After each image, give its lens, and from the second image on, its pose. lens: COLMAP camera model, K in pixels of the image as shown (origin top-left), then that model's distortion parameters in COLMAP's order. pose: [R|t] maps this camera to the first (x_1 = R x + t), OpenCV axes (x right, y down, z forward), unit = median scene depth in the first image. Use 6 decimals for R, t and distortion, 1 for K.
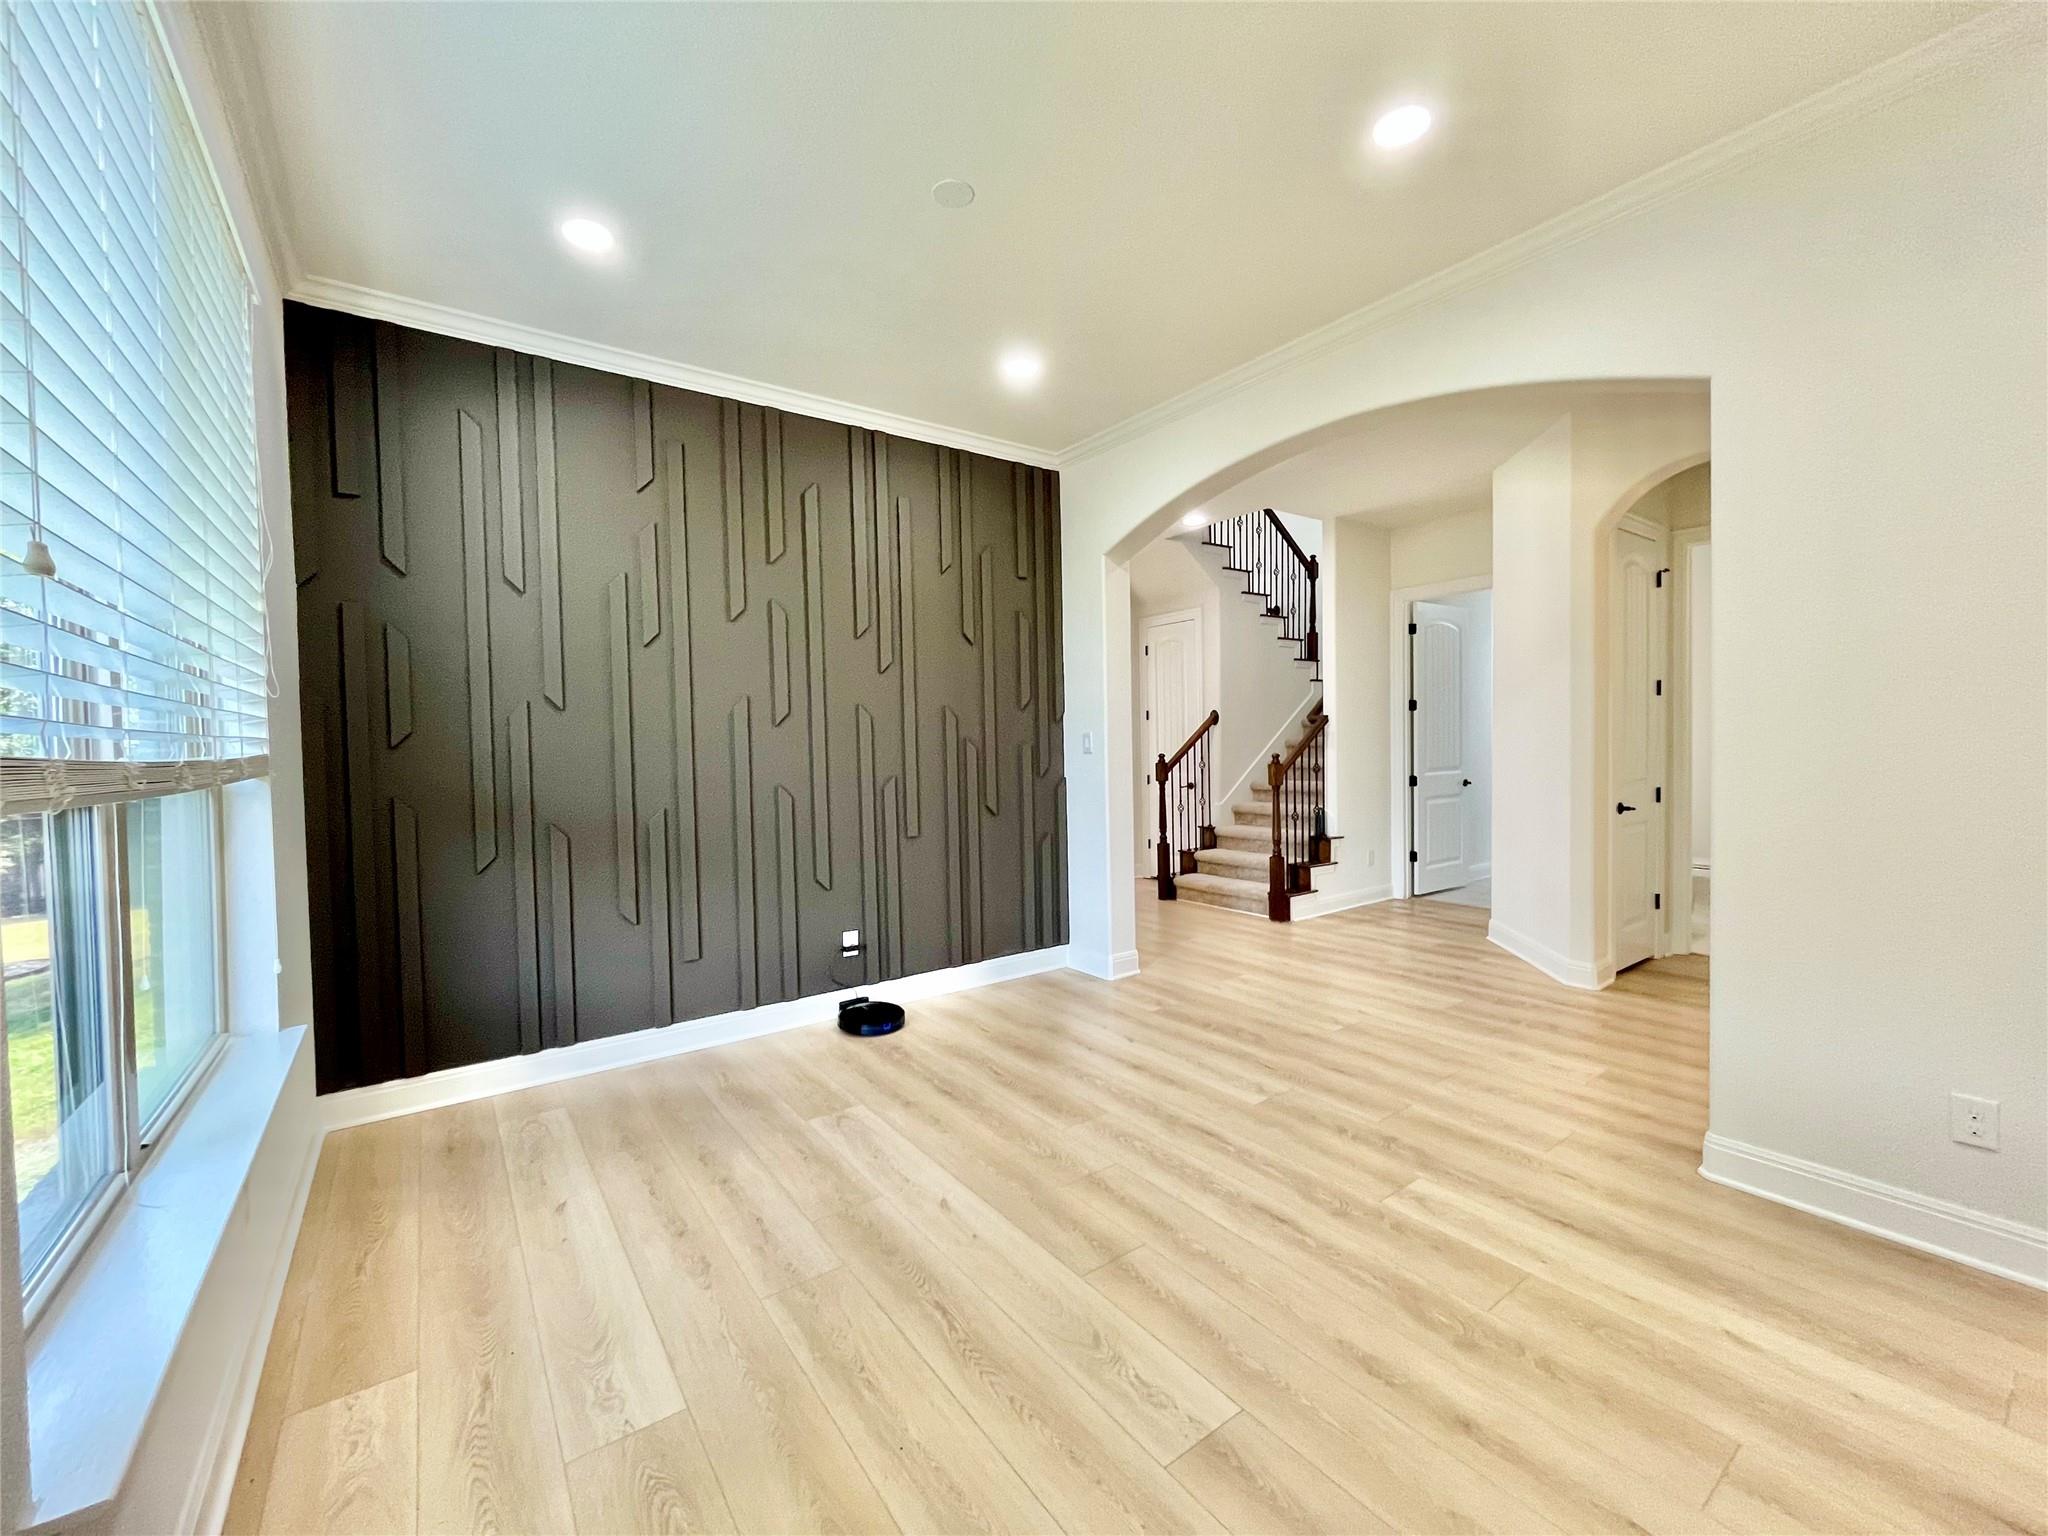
lens RADIAL K [[831.7, 0, 1024.0], [0, 831.7, 768.0], [0, 0, 1]] dist [-0.000899, -0.000266]
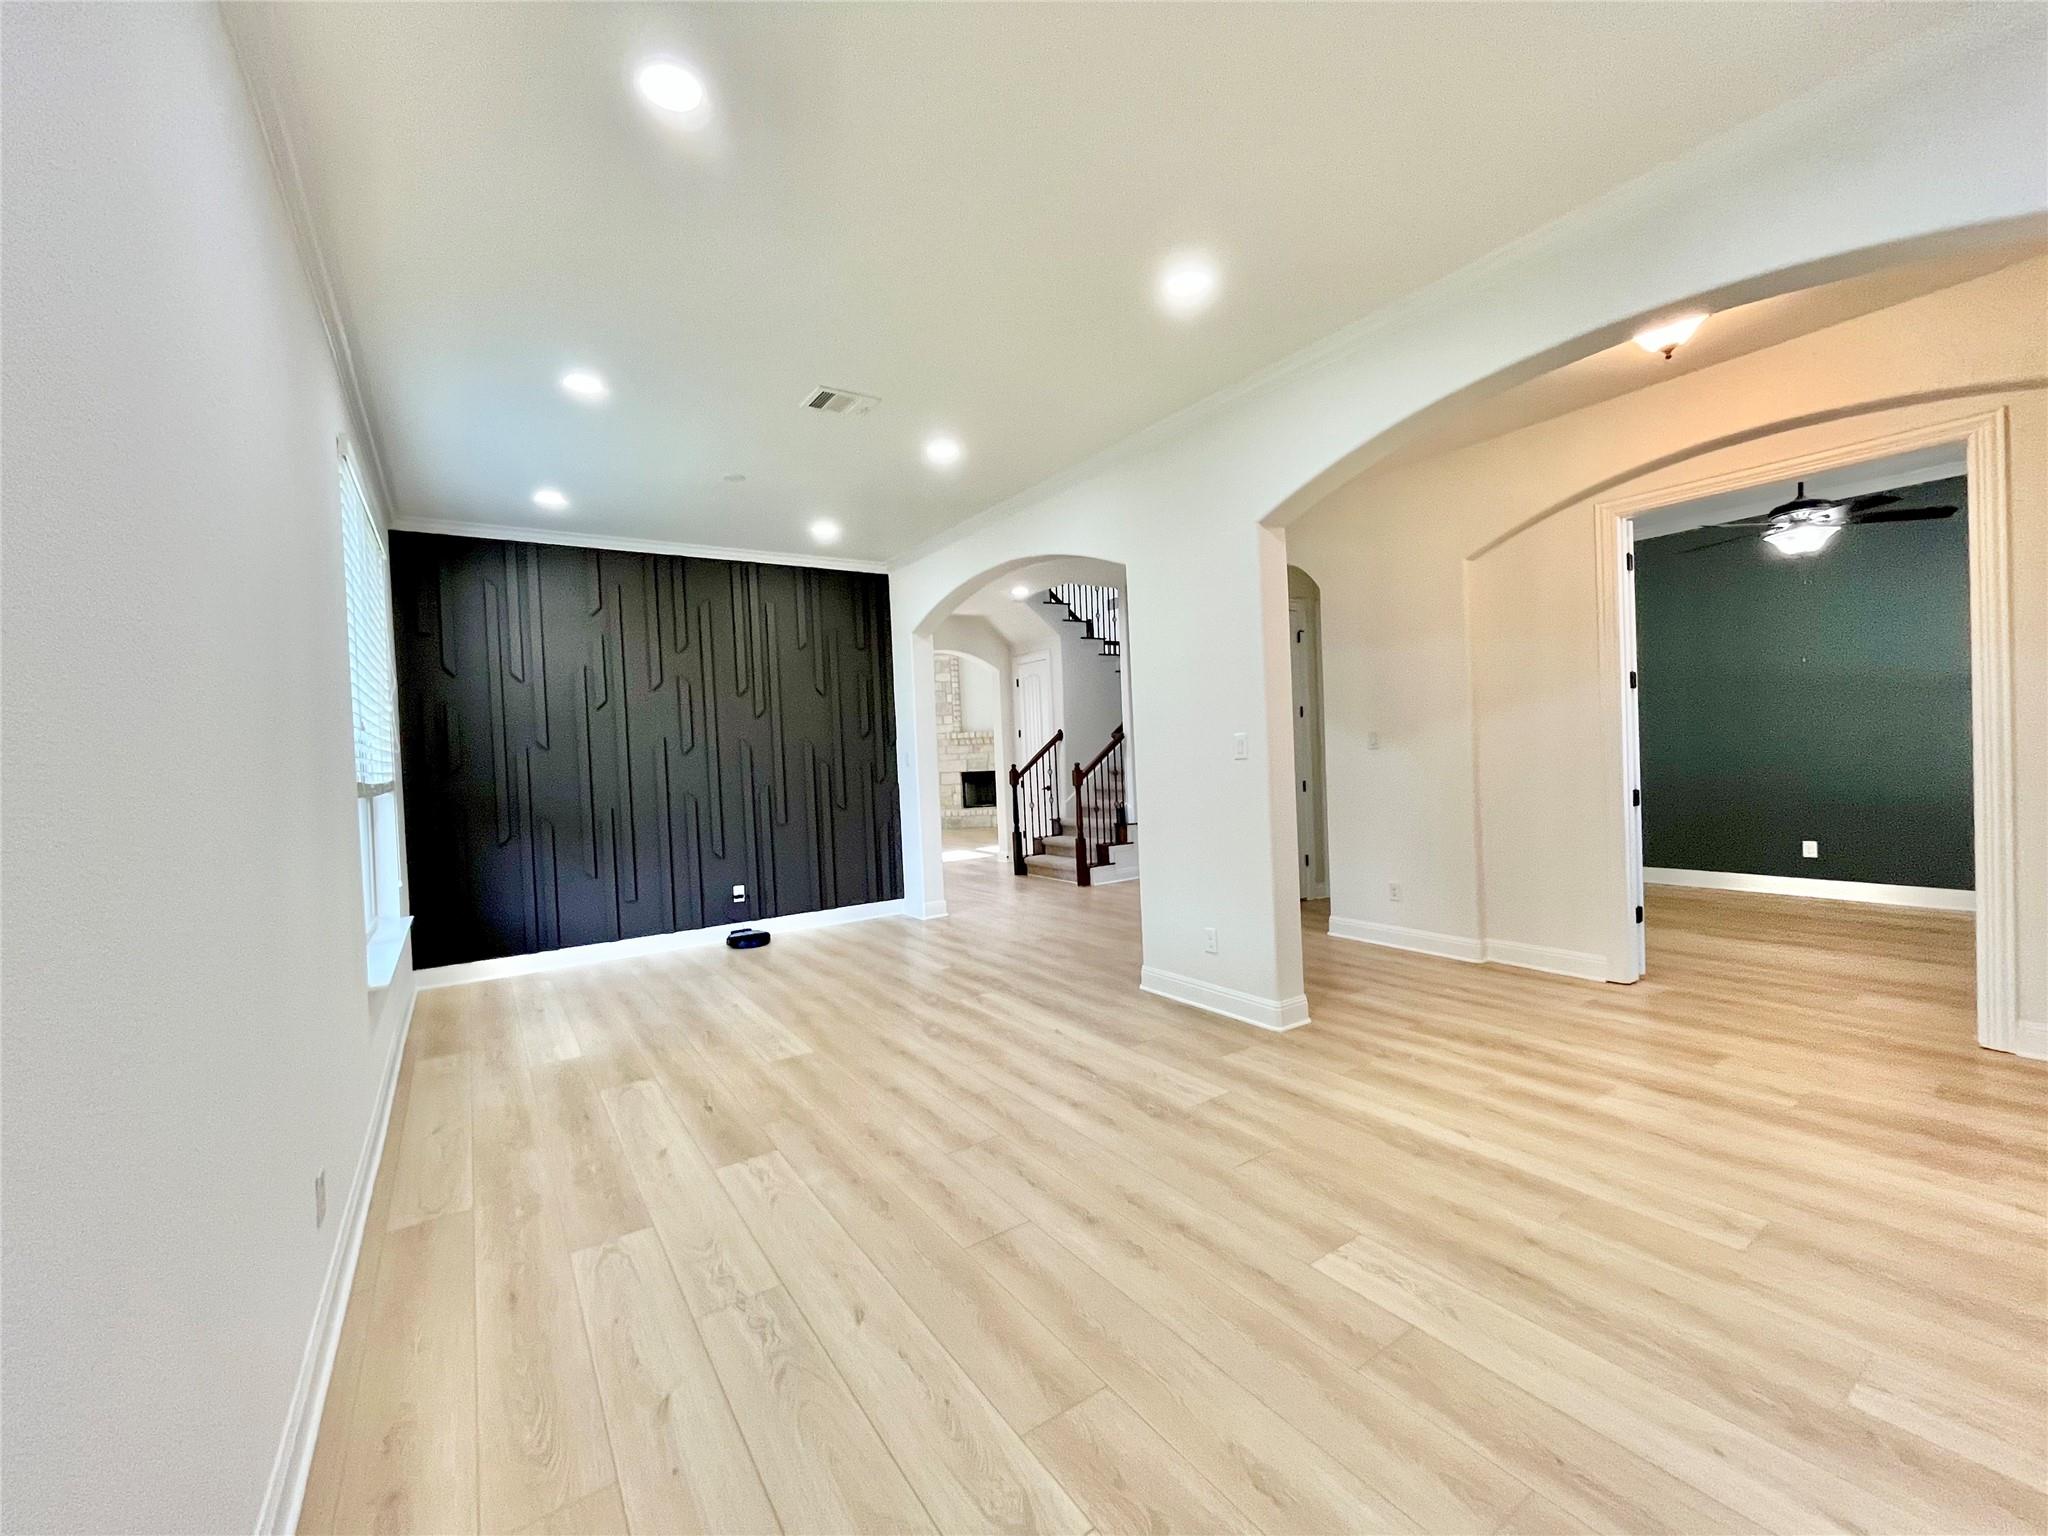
lens RADIAL K [[828.5, 0, 1019.4], [0, 828.5, 769.3], [0, 0, 1]] dist [-0.002762, -0.000380]
pose [[0.999086, -0.023094, -0.035980, 0.341794], [0.022770, 0.999697, -0.009400, 0.005655], [0.036187, 0.008572, 0.999308, -0.476359]]
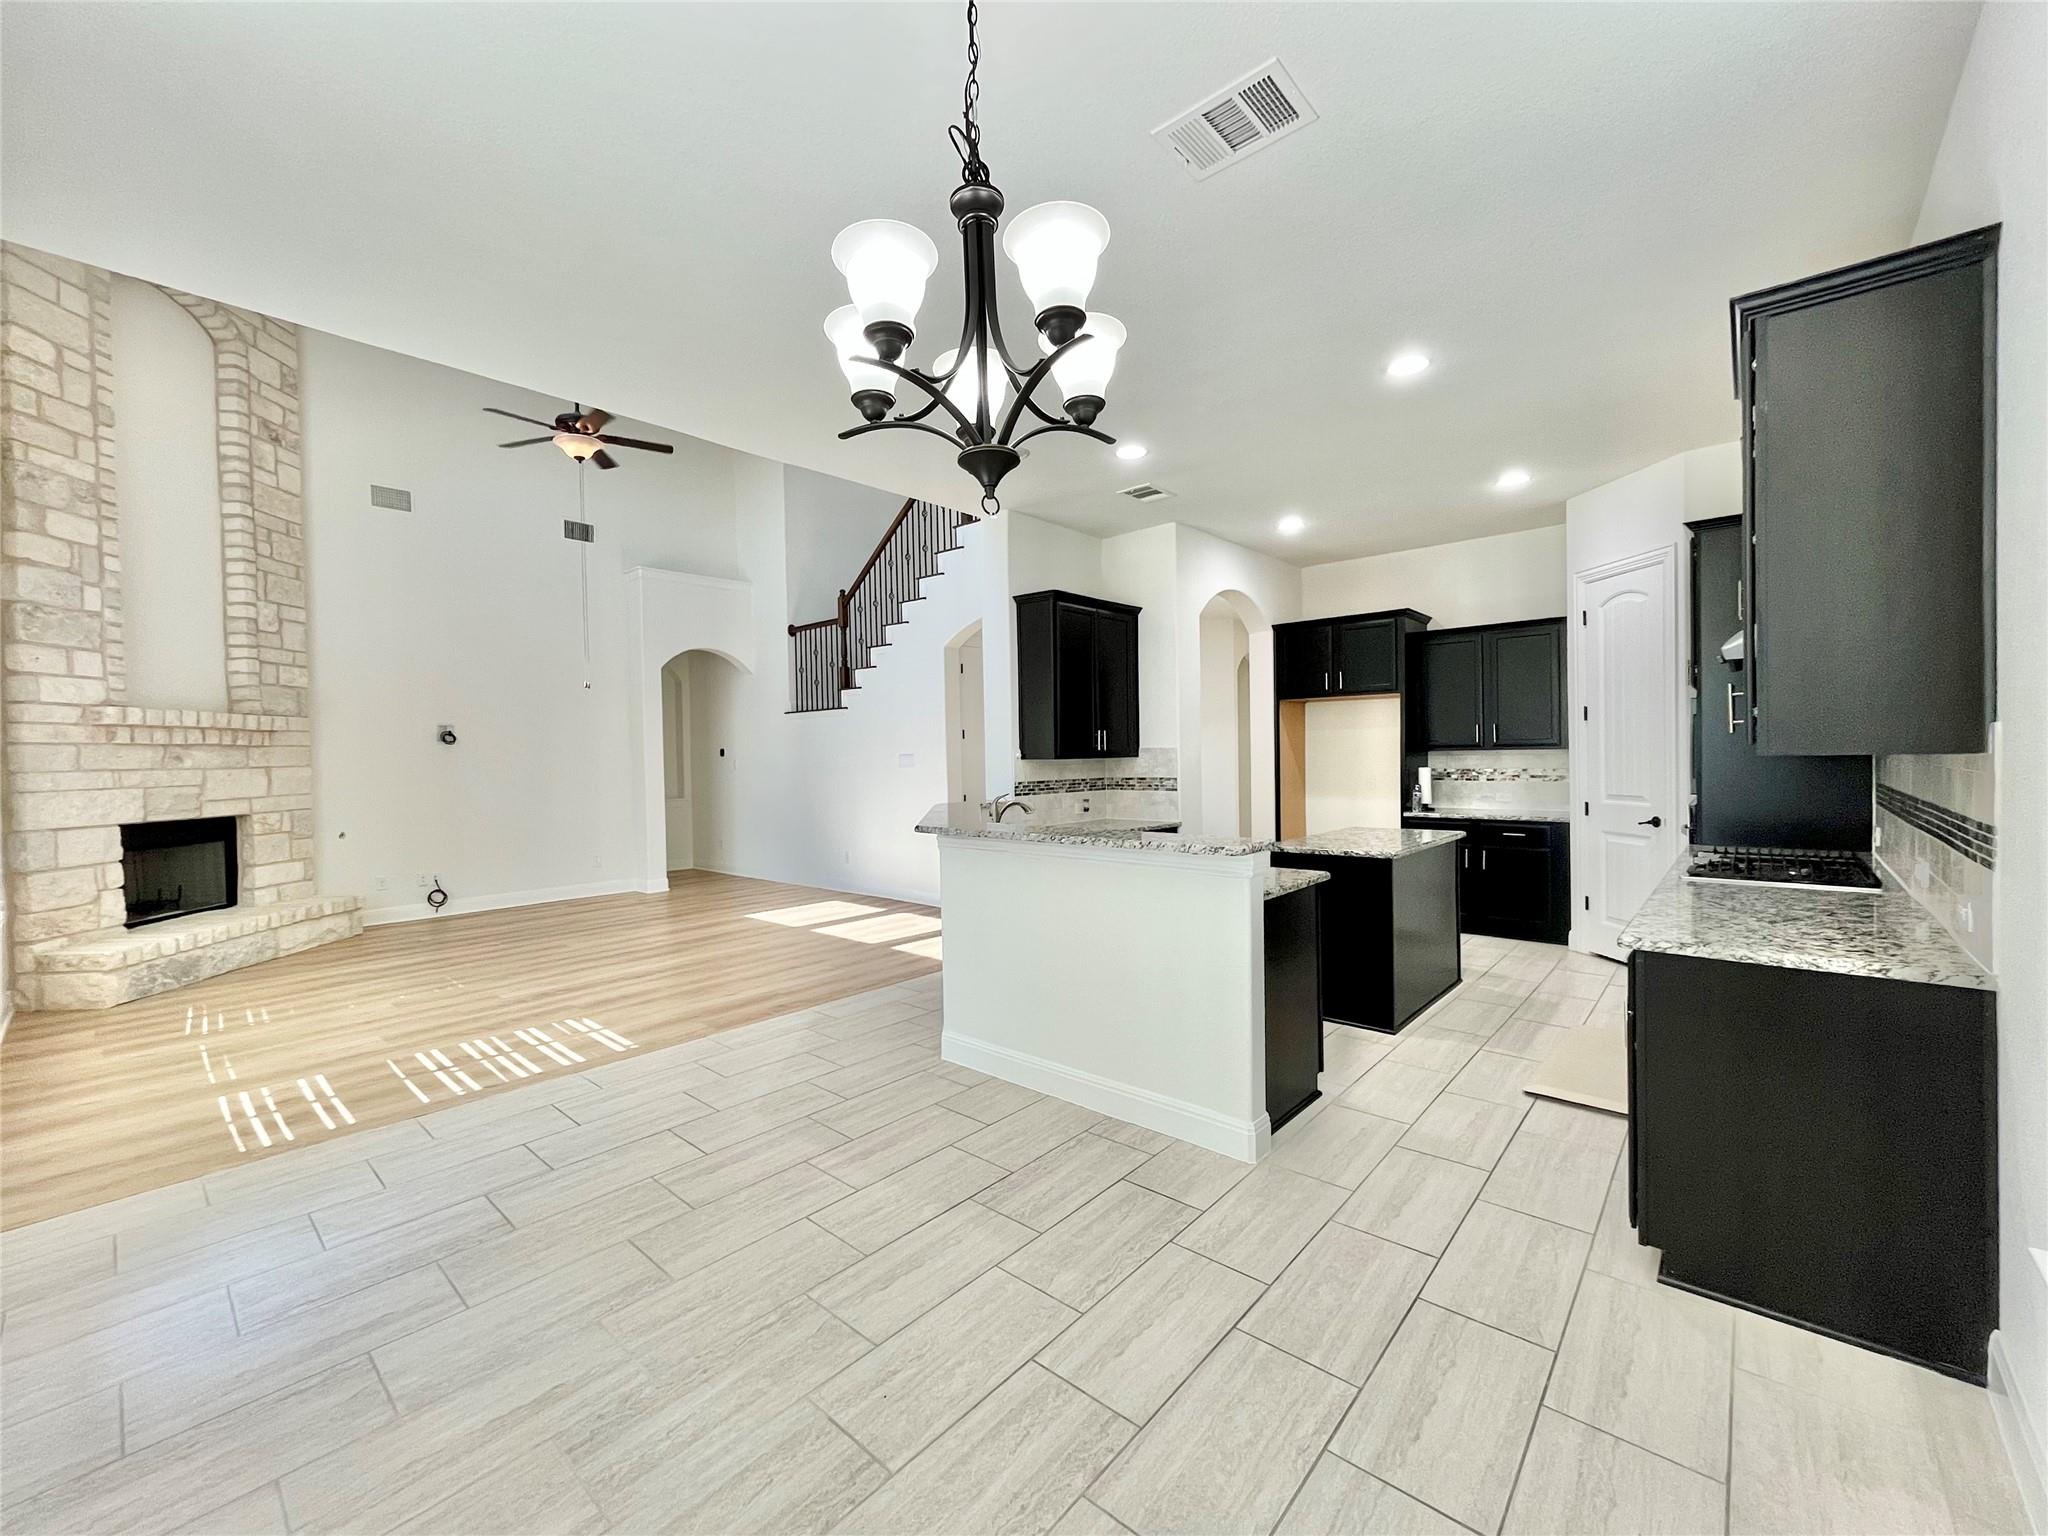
lens RADIAL K [[832.5, 0, 1024.0], [0, 832.5, 768.0], [0, 0, 1]] dist [-0.004026, 0.000166]
pose [[-0.212430, 0.008756, 0.977137, -1.006458], [0.057528, 0.998338, 0.003561, -0.022148], [-0.975481, 0.056969, -0.212581, 1.385552]]
